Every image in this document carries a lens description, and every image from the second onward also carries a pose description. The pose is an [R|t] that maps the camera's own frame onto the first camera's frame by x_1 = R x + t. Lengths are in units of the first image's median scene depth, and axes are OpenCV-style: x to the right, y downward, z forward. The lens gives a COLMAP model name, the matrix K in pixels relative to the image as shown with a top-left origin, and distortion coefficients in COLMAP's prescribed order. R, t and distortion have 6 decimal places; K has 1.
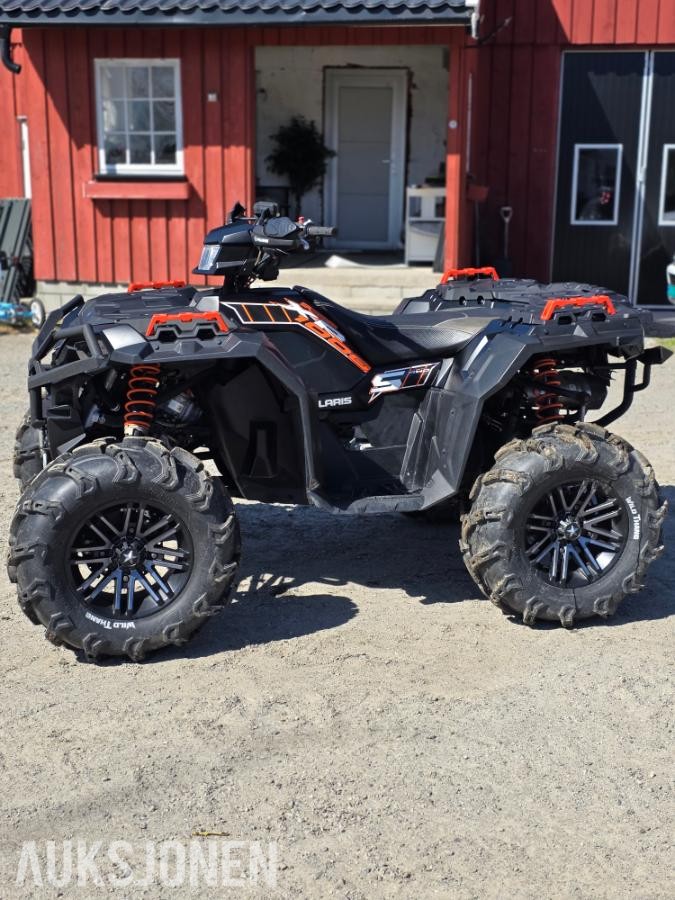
lens RADIAL K [[1234.0, 0, 334.1], [0, 1234.0, 449.5], [0, 0, 1]] dist [0.077341, 0.000000]
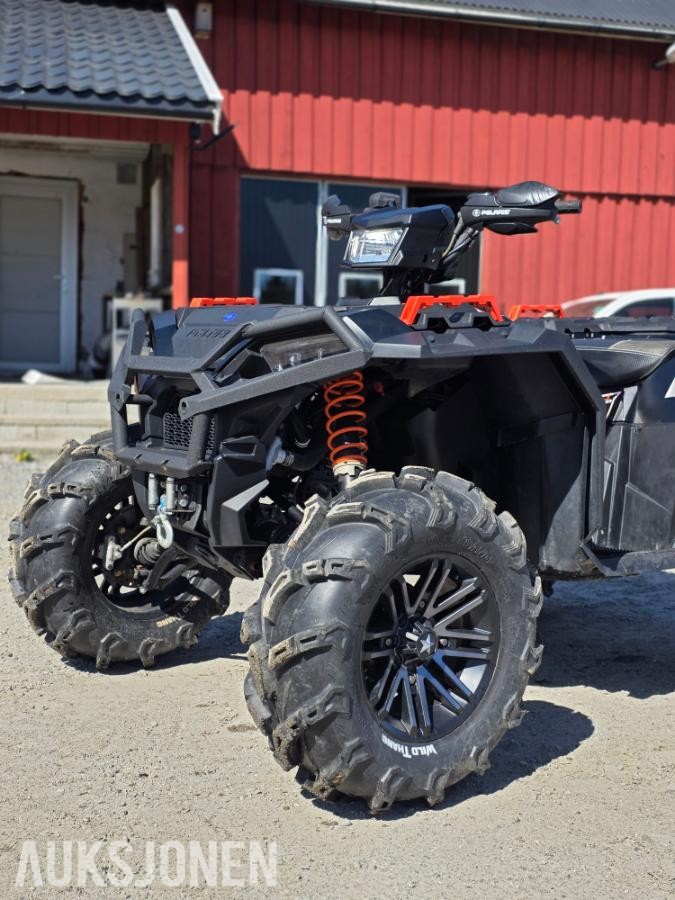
lens RADIAL K [[1234.0, 0, 336.0], [0, 1234.0, 453.9], [0, 0, 1]] dist [0.077341, 0.000000]
pose [[0.922440, -0.015724, 0.385821, -0.400628], [0.065418, 0.991091, -0.116015, 0.051032], [-0.380559, 0.132257, 0.915250, 0.340302]]
